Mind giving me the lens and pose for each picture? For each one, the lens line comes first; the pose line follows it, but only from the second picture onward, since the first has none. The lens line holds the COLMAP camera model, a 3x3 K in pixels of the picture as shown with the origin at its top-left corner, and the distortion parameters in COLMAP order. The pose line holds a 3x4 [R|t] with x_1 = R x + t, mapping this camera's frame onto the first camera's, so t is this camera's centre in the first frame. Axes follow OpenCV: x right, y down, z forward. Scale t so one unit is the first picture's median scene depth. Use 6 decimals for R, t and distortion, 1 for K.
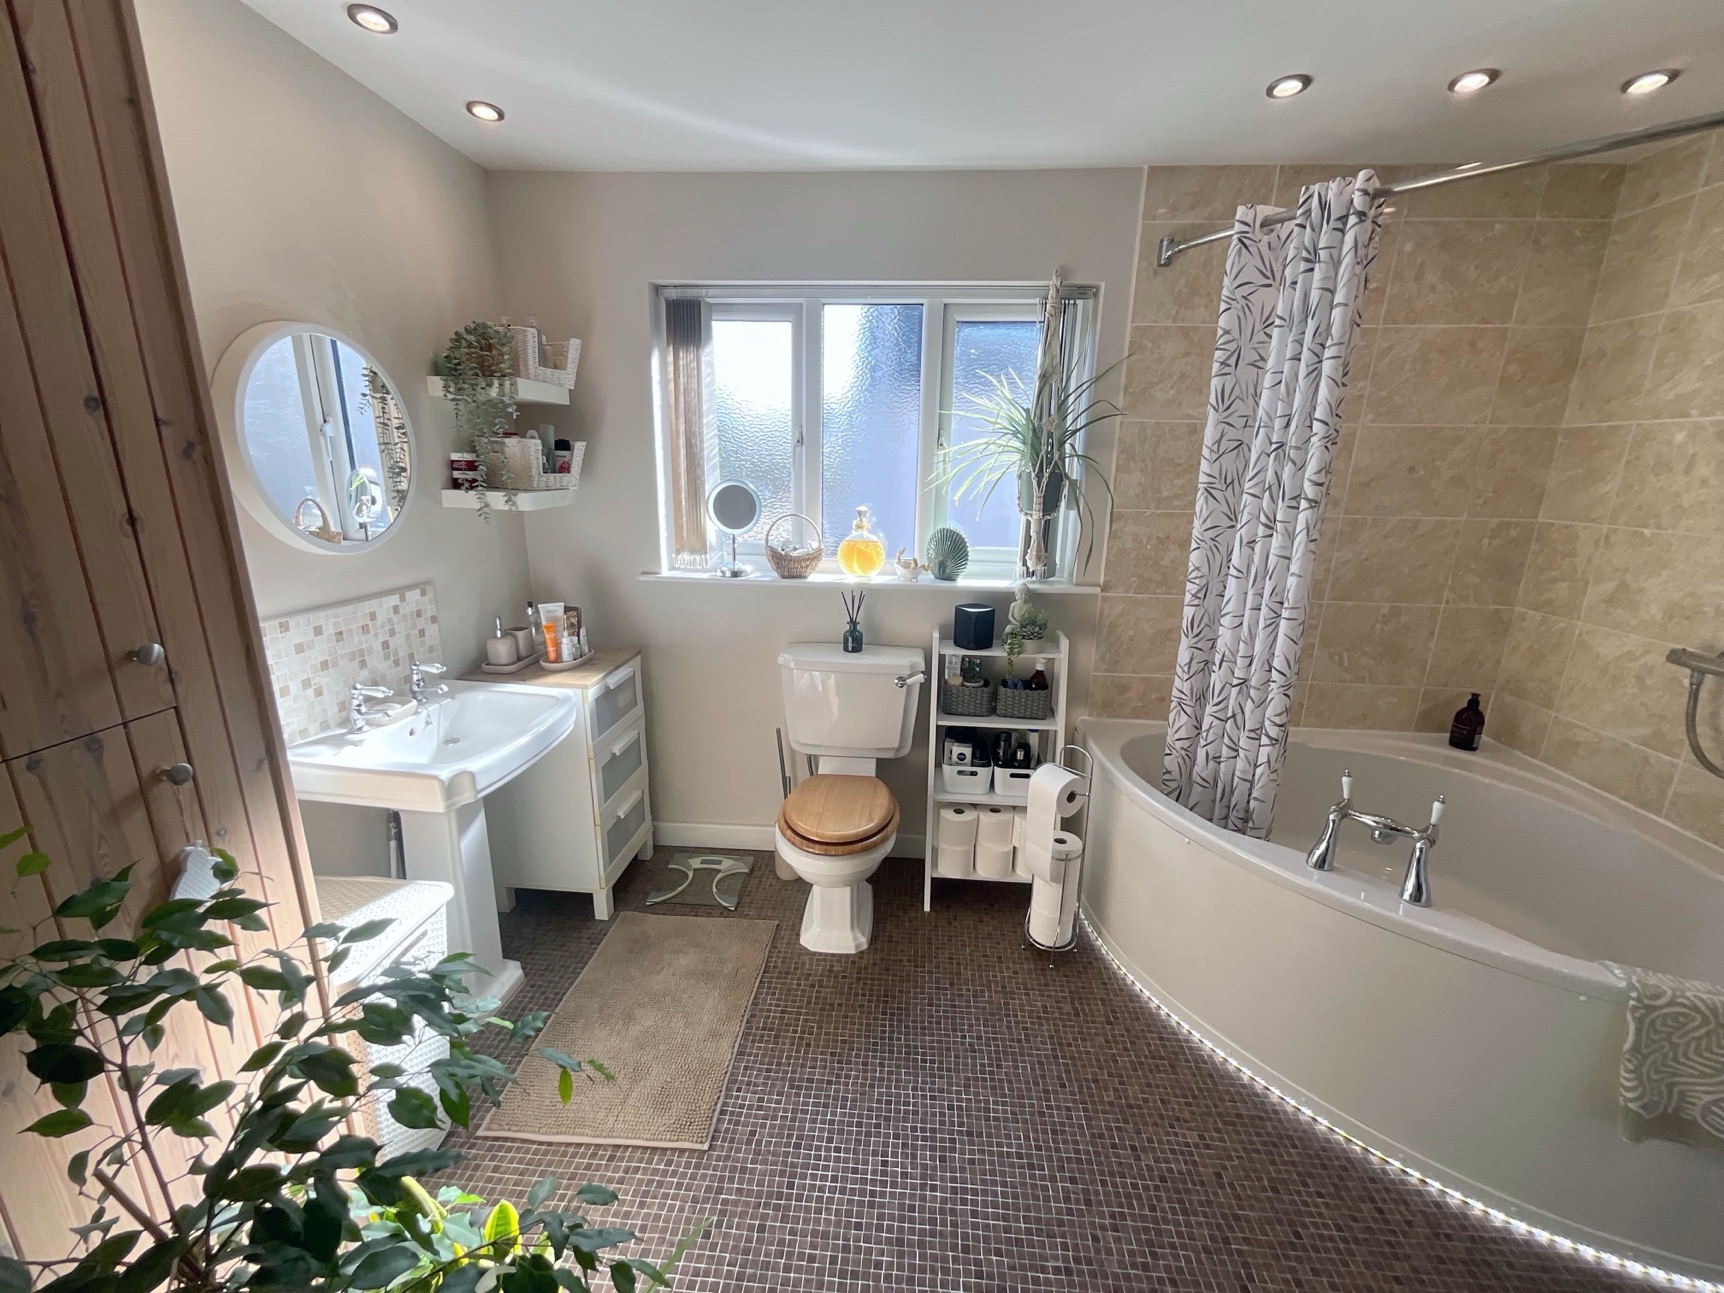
lens RADIAL K [[698.5, 0, 865.0], [0, 698.5, 647.8], [0, 0, 1]] dist [-0.007092, 0.002030]
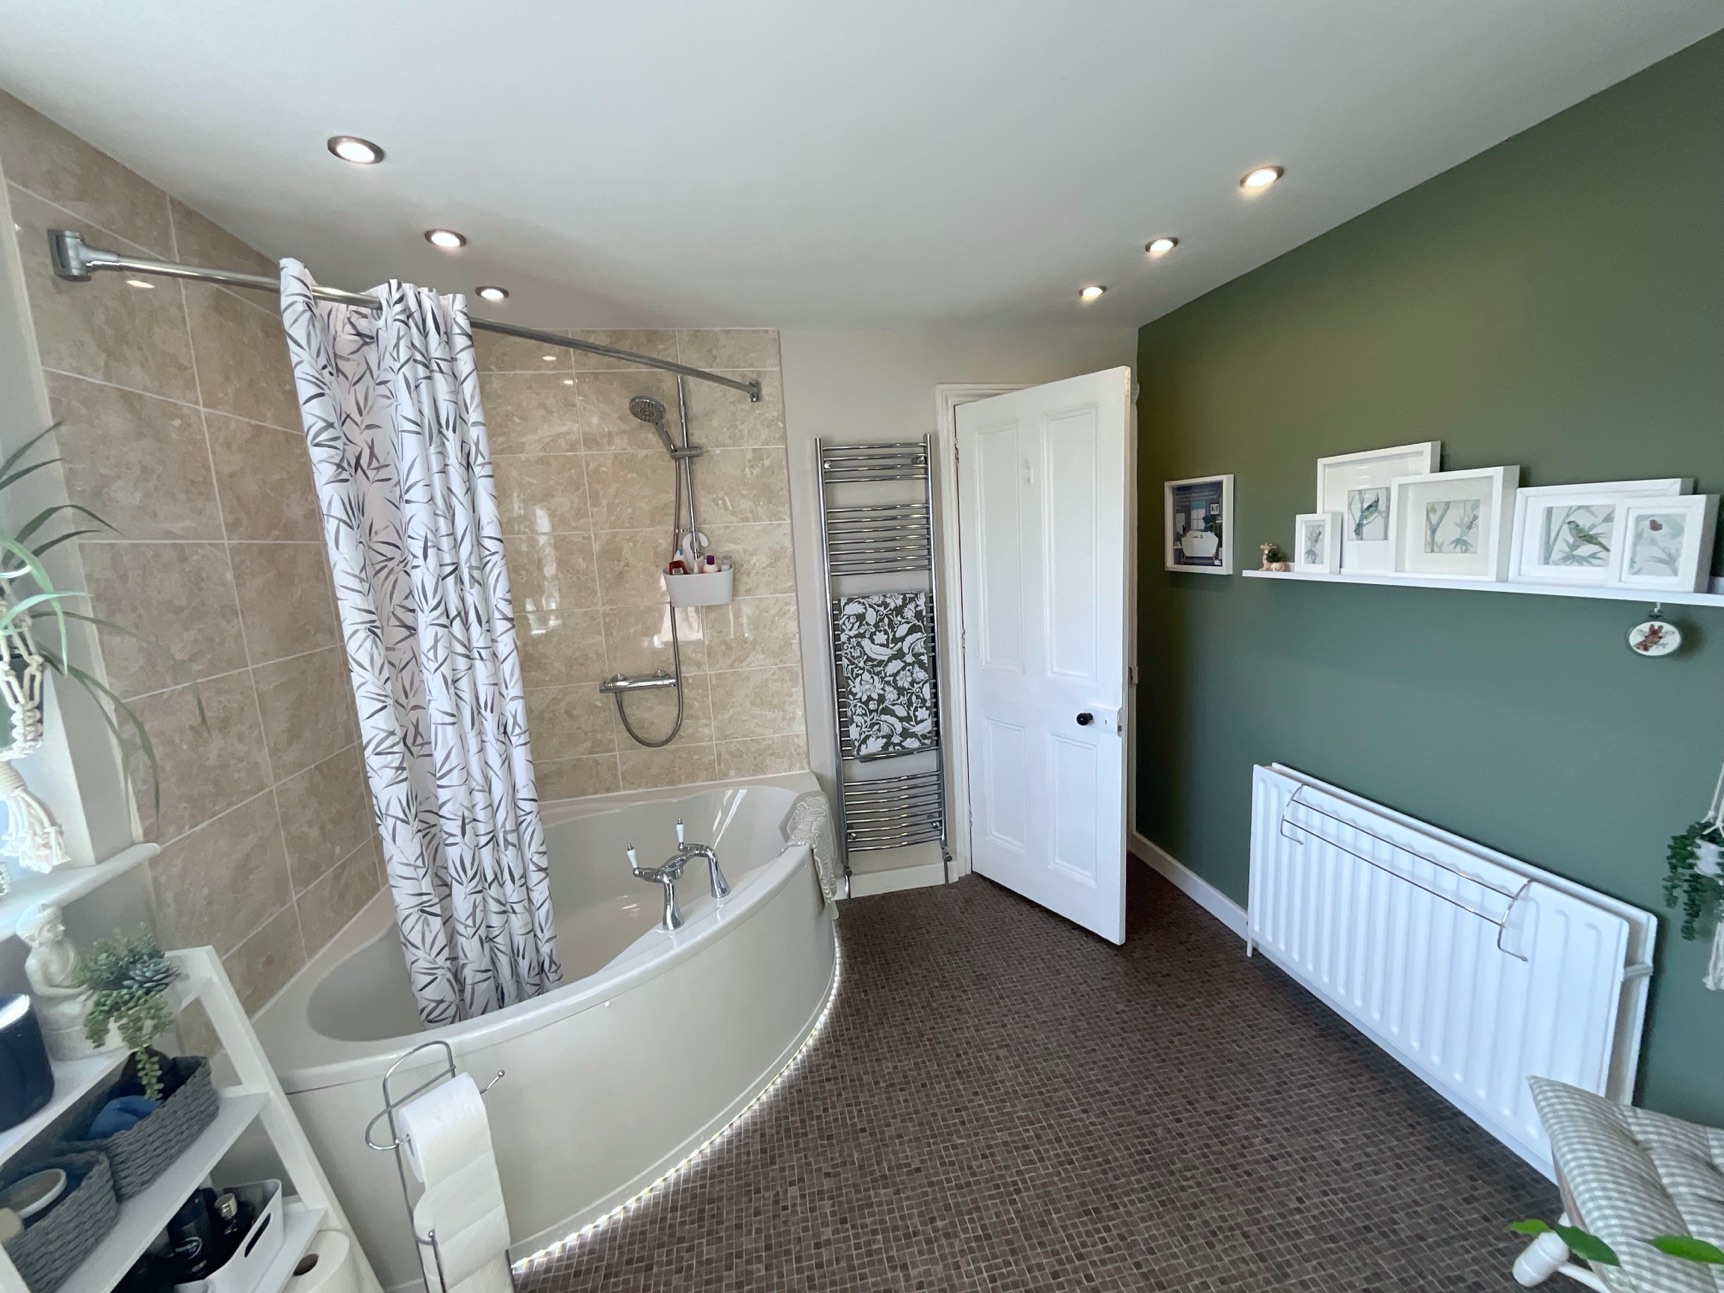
lens RADIAL K [[698.5, 0, 863.4], [0, 698.5, 642.8], [0, 0, 1]] dist [-0.007092, 0.002030]
pose [[-0.272029, -0.151522, 0.950285, -0.320144], [0.294556, 0.927012, 0.232131, -0.209217], [-0.916099, 0.343058, -0.207542, 0.612252]]
